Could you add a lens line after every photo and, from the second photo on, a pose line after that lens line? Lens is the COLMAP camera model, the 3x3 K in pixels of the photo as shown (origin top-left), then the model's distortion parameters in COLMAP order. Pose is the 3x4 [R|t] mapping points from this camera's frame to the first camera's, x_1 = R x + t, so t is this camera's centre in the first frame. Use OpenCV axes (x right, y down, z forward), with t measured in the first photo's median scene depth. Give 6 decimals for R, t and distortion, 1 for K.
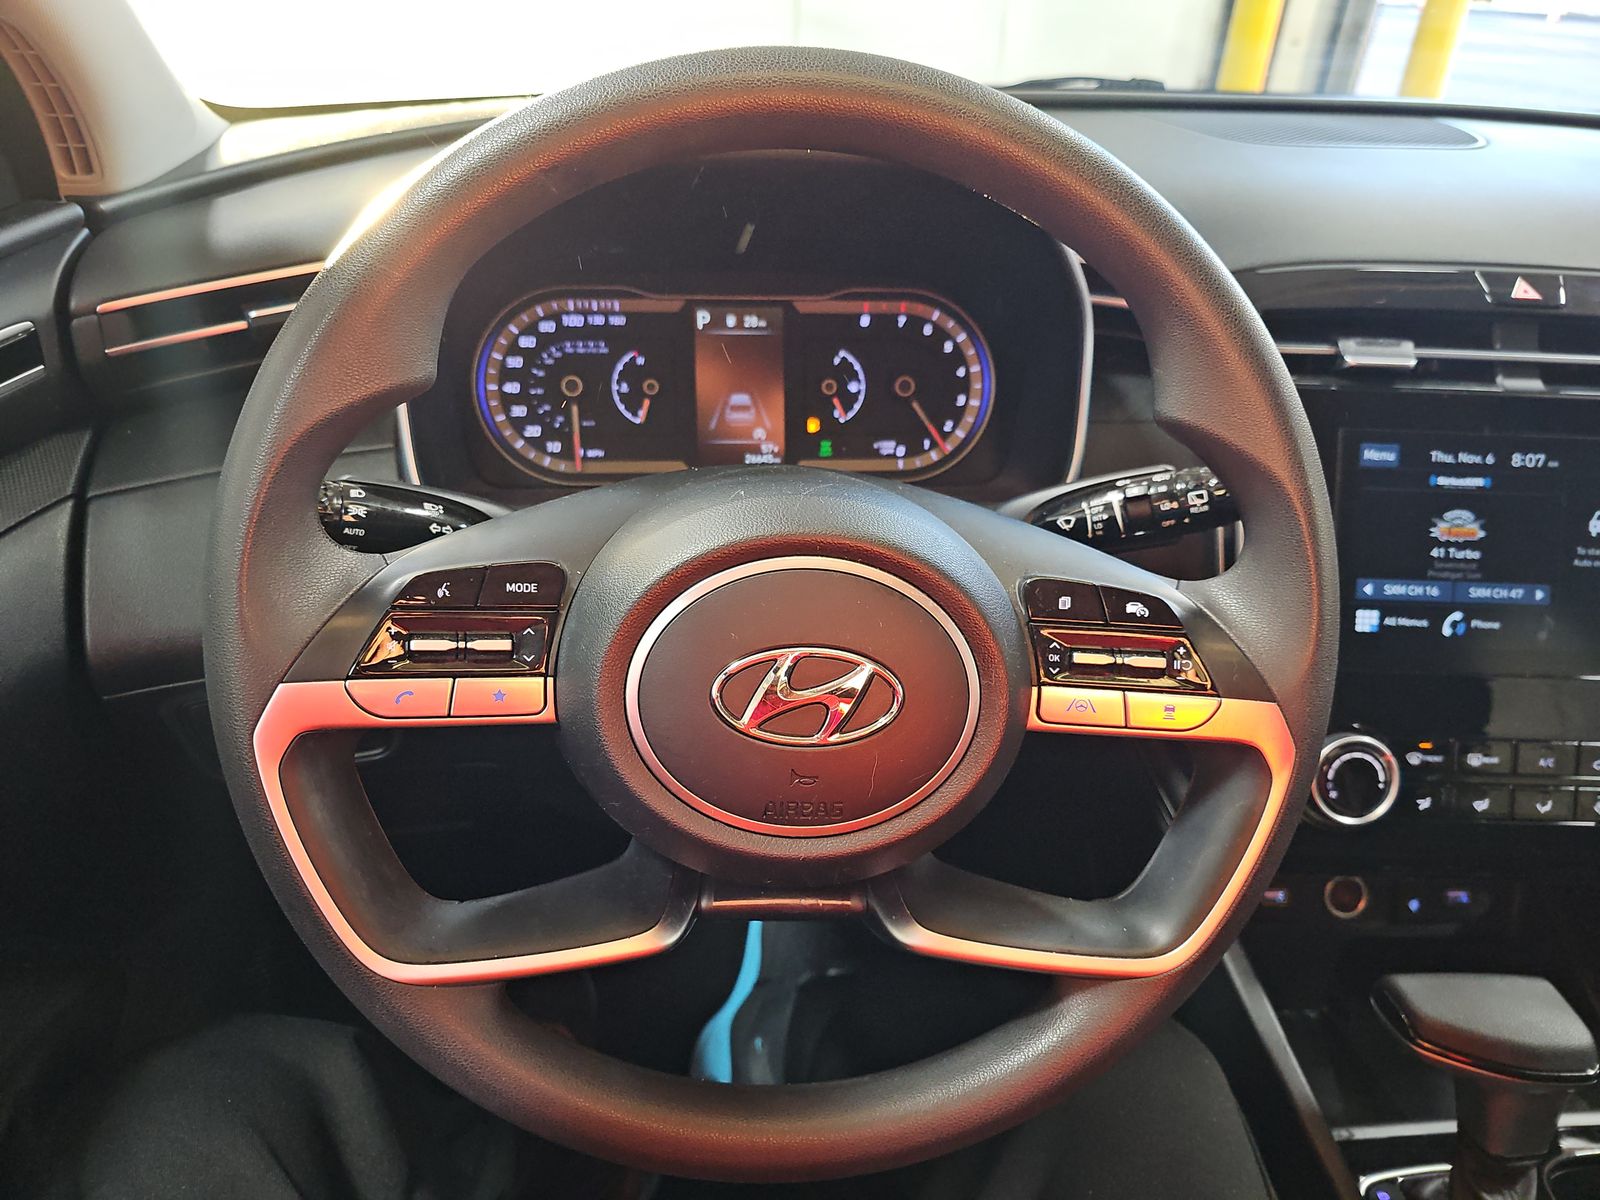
lens RADIAL K [[1052.2, 0, 799.1], [0, 1052.2, 616.2], [0, 0, 1]] dist [0.022104, 0.004215]
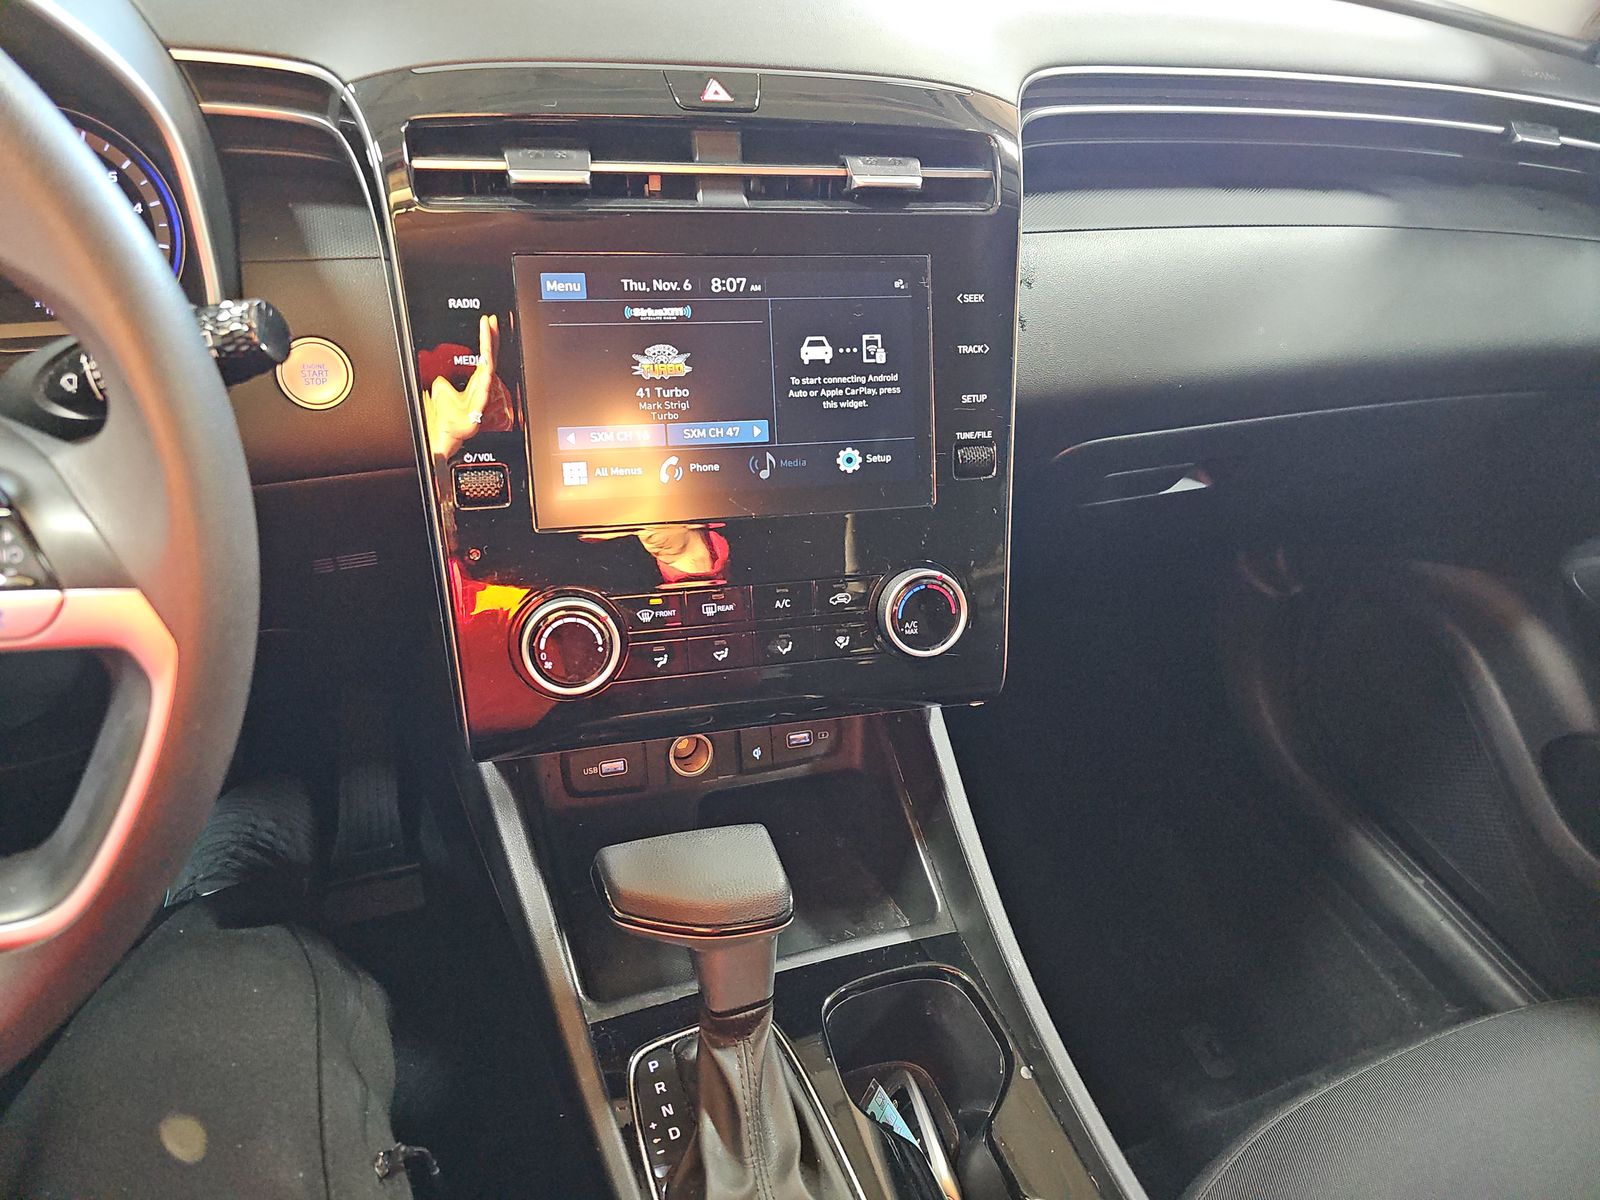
lens RADIAL K [[1052.2, 0, 815.5], [0, 1052.2, 598.7], [0, 0, 1]] dist [0.022104, 0.004215]
pose [[0.980107, -0.103074, 0.169607, 0.520674], [0.081640, 0.988299, 0.128838, 0.010030], [-0.180903, -0.112428, 0.977054, 0.055373]]
